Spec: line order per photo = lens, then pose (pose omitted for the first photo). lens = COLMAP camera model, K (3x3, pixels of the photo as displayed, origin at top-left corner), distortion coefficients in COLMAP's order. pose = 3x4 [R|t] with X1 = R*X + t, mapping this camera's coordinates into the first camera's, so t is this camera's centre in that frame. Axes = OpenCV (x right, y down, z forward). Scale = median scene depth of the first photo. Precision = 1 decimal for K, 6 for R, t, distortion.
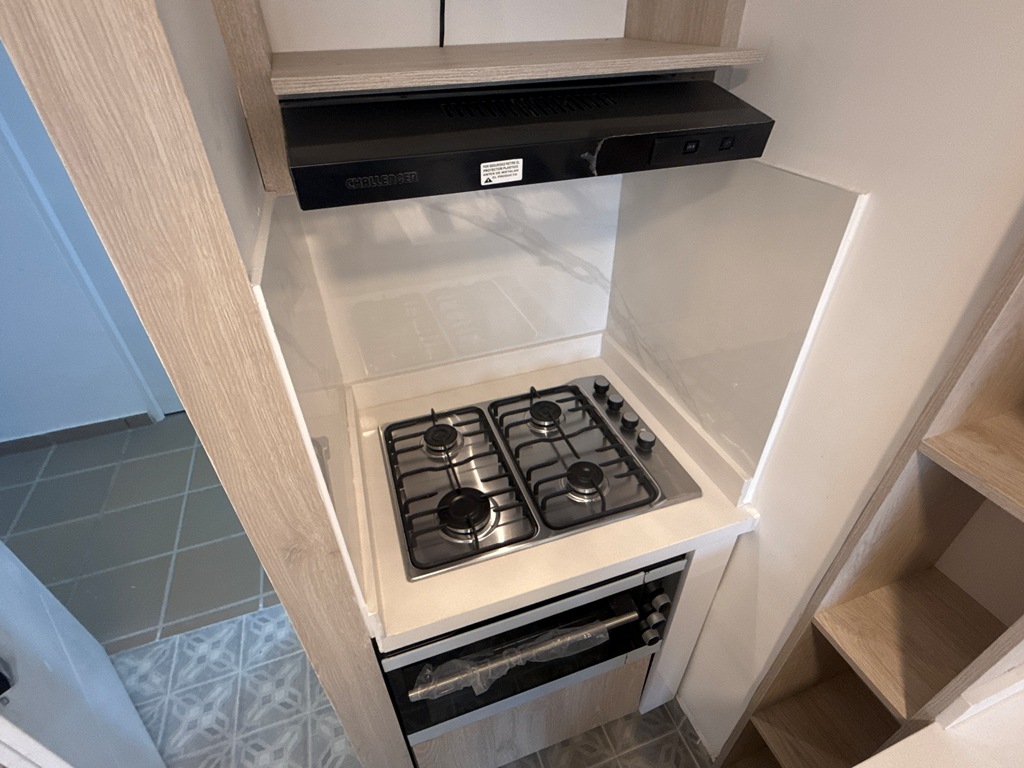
lens RADIAL K [[510.9, 0, 514.4], [0, 510.9, 387.7], [0, 0, 1]] dist [-0.000880, -0.000766]
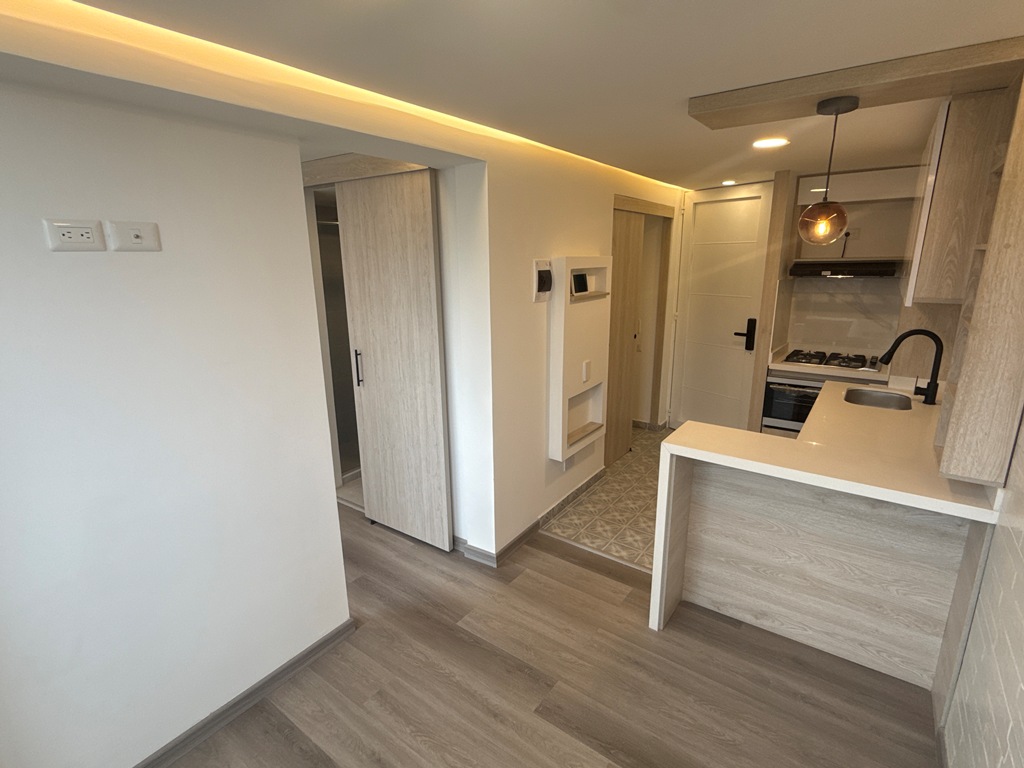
lens RADIAL K [[510.9, 0, 514.4], [0, 510.9, 387.7], [0, 0, 1]] dist [-0.000880, -0.000766]
pose [[0.578748, 0.208977, -0.788276, 2.439247], [-0.477926, 0.870136, -0.120212, 2.745107], [0.660786, 0.446310, 0.603465, -3.790639]]
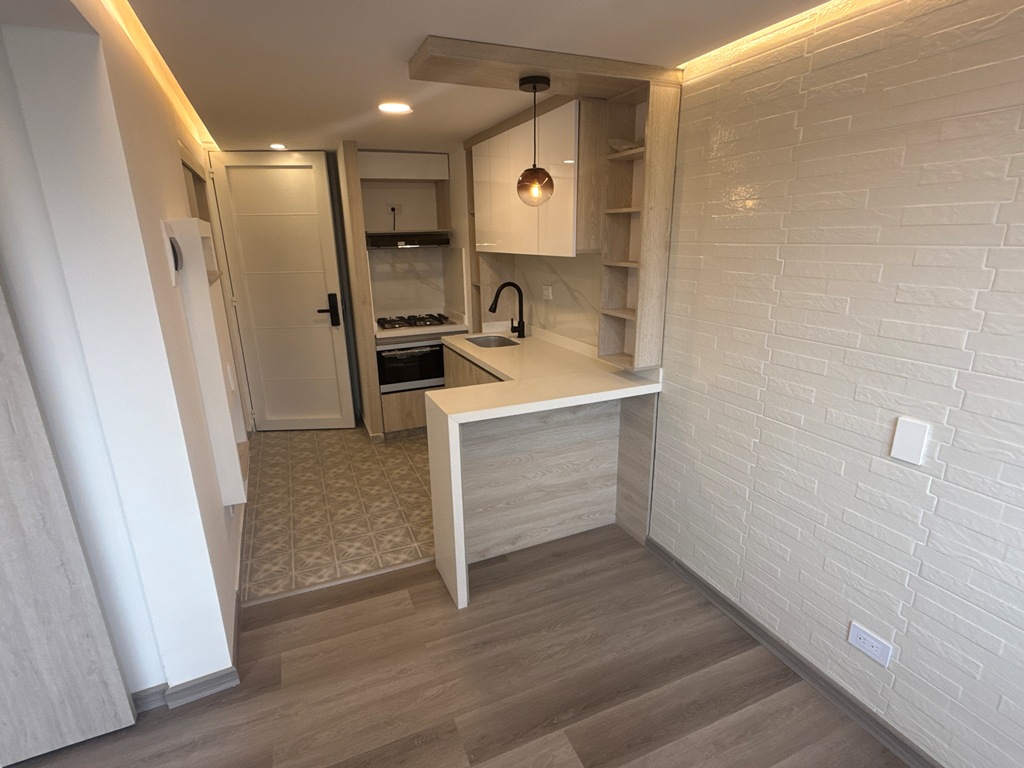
lens RADIAL K [[510.9, 0, 514.4], [0, 510.9, 387.7], [0, 0, 1]] dist [-0.000880, -0.000766]
pose [[0.995929, -0.027737, 0.085768, 0.683925], [0.054857, 0.941500, -0.332520, 3.078401], [-0.071528, 0.335871, 0.939188, -3.996285]]
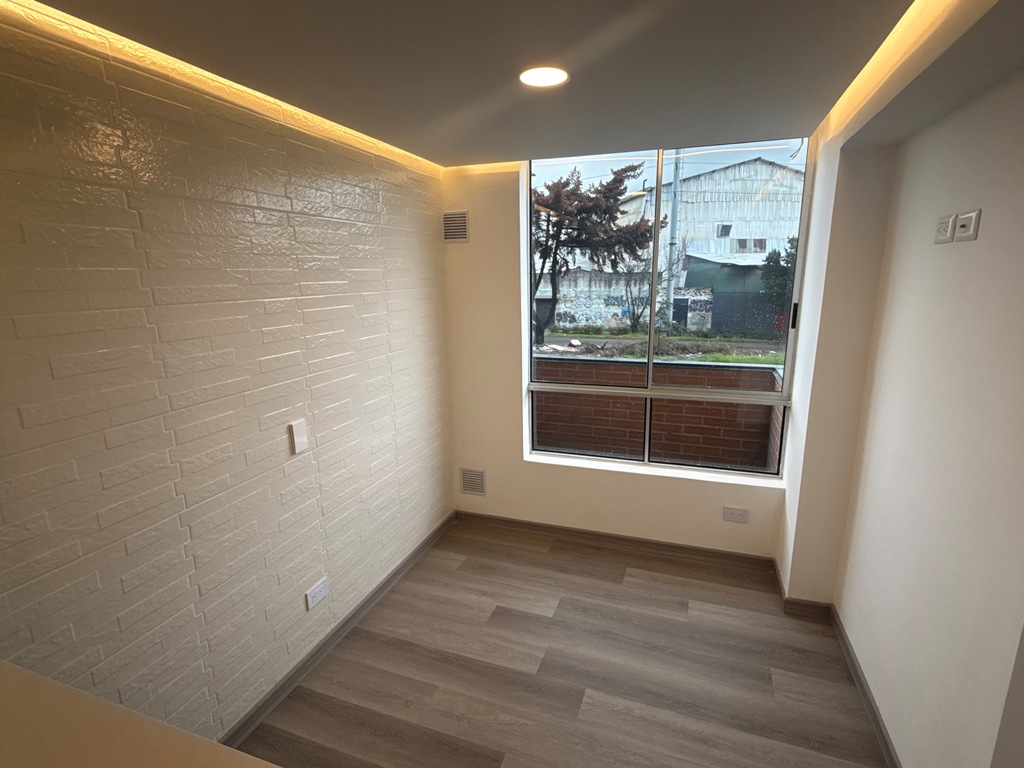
lens RADIAL K [[510.9, 0, 514.4], [0, 510.9, 387.7], [0, 0, 1]] dist [-0.000880, -0.000766]
pose [[-0.778372, -0.116693, 0.616862, -0.247931], [0.387880, 0.683214, 0.618682, 1.121457], [-0.493645, 0.720833, -0.486532, -1.394474]]
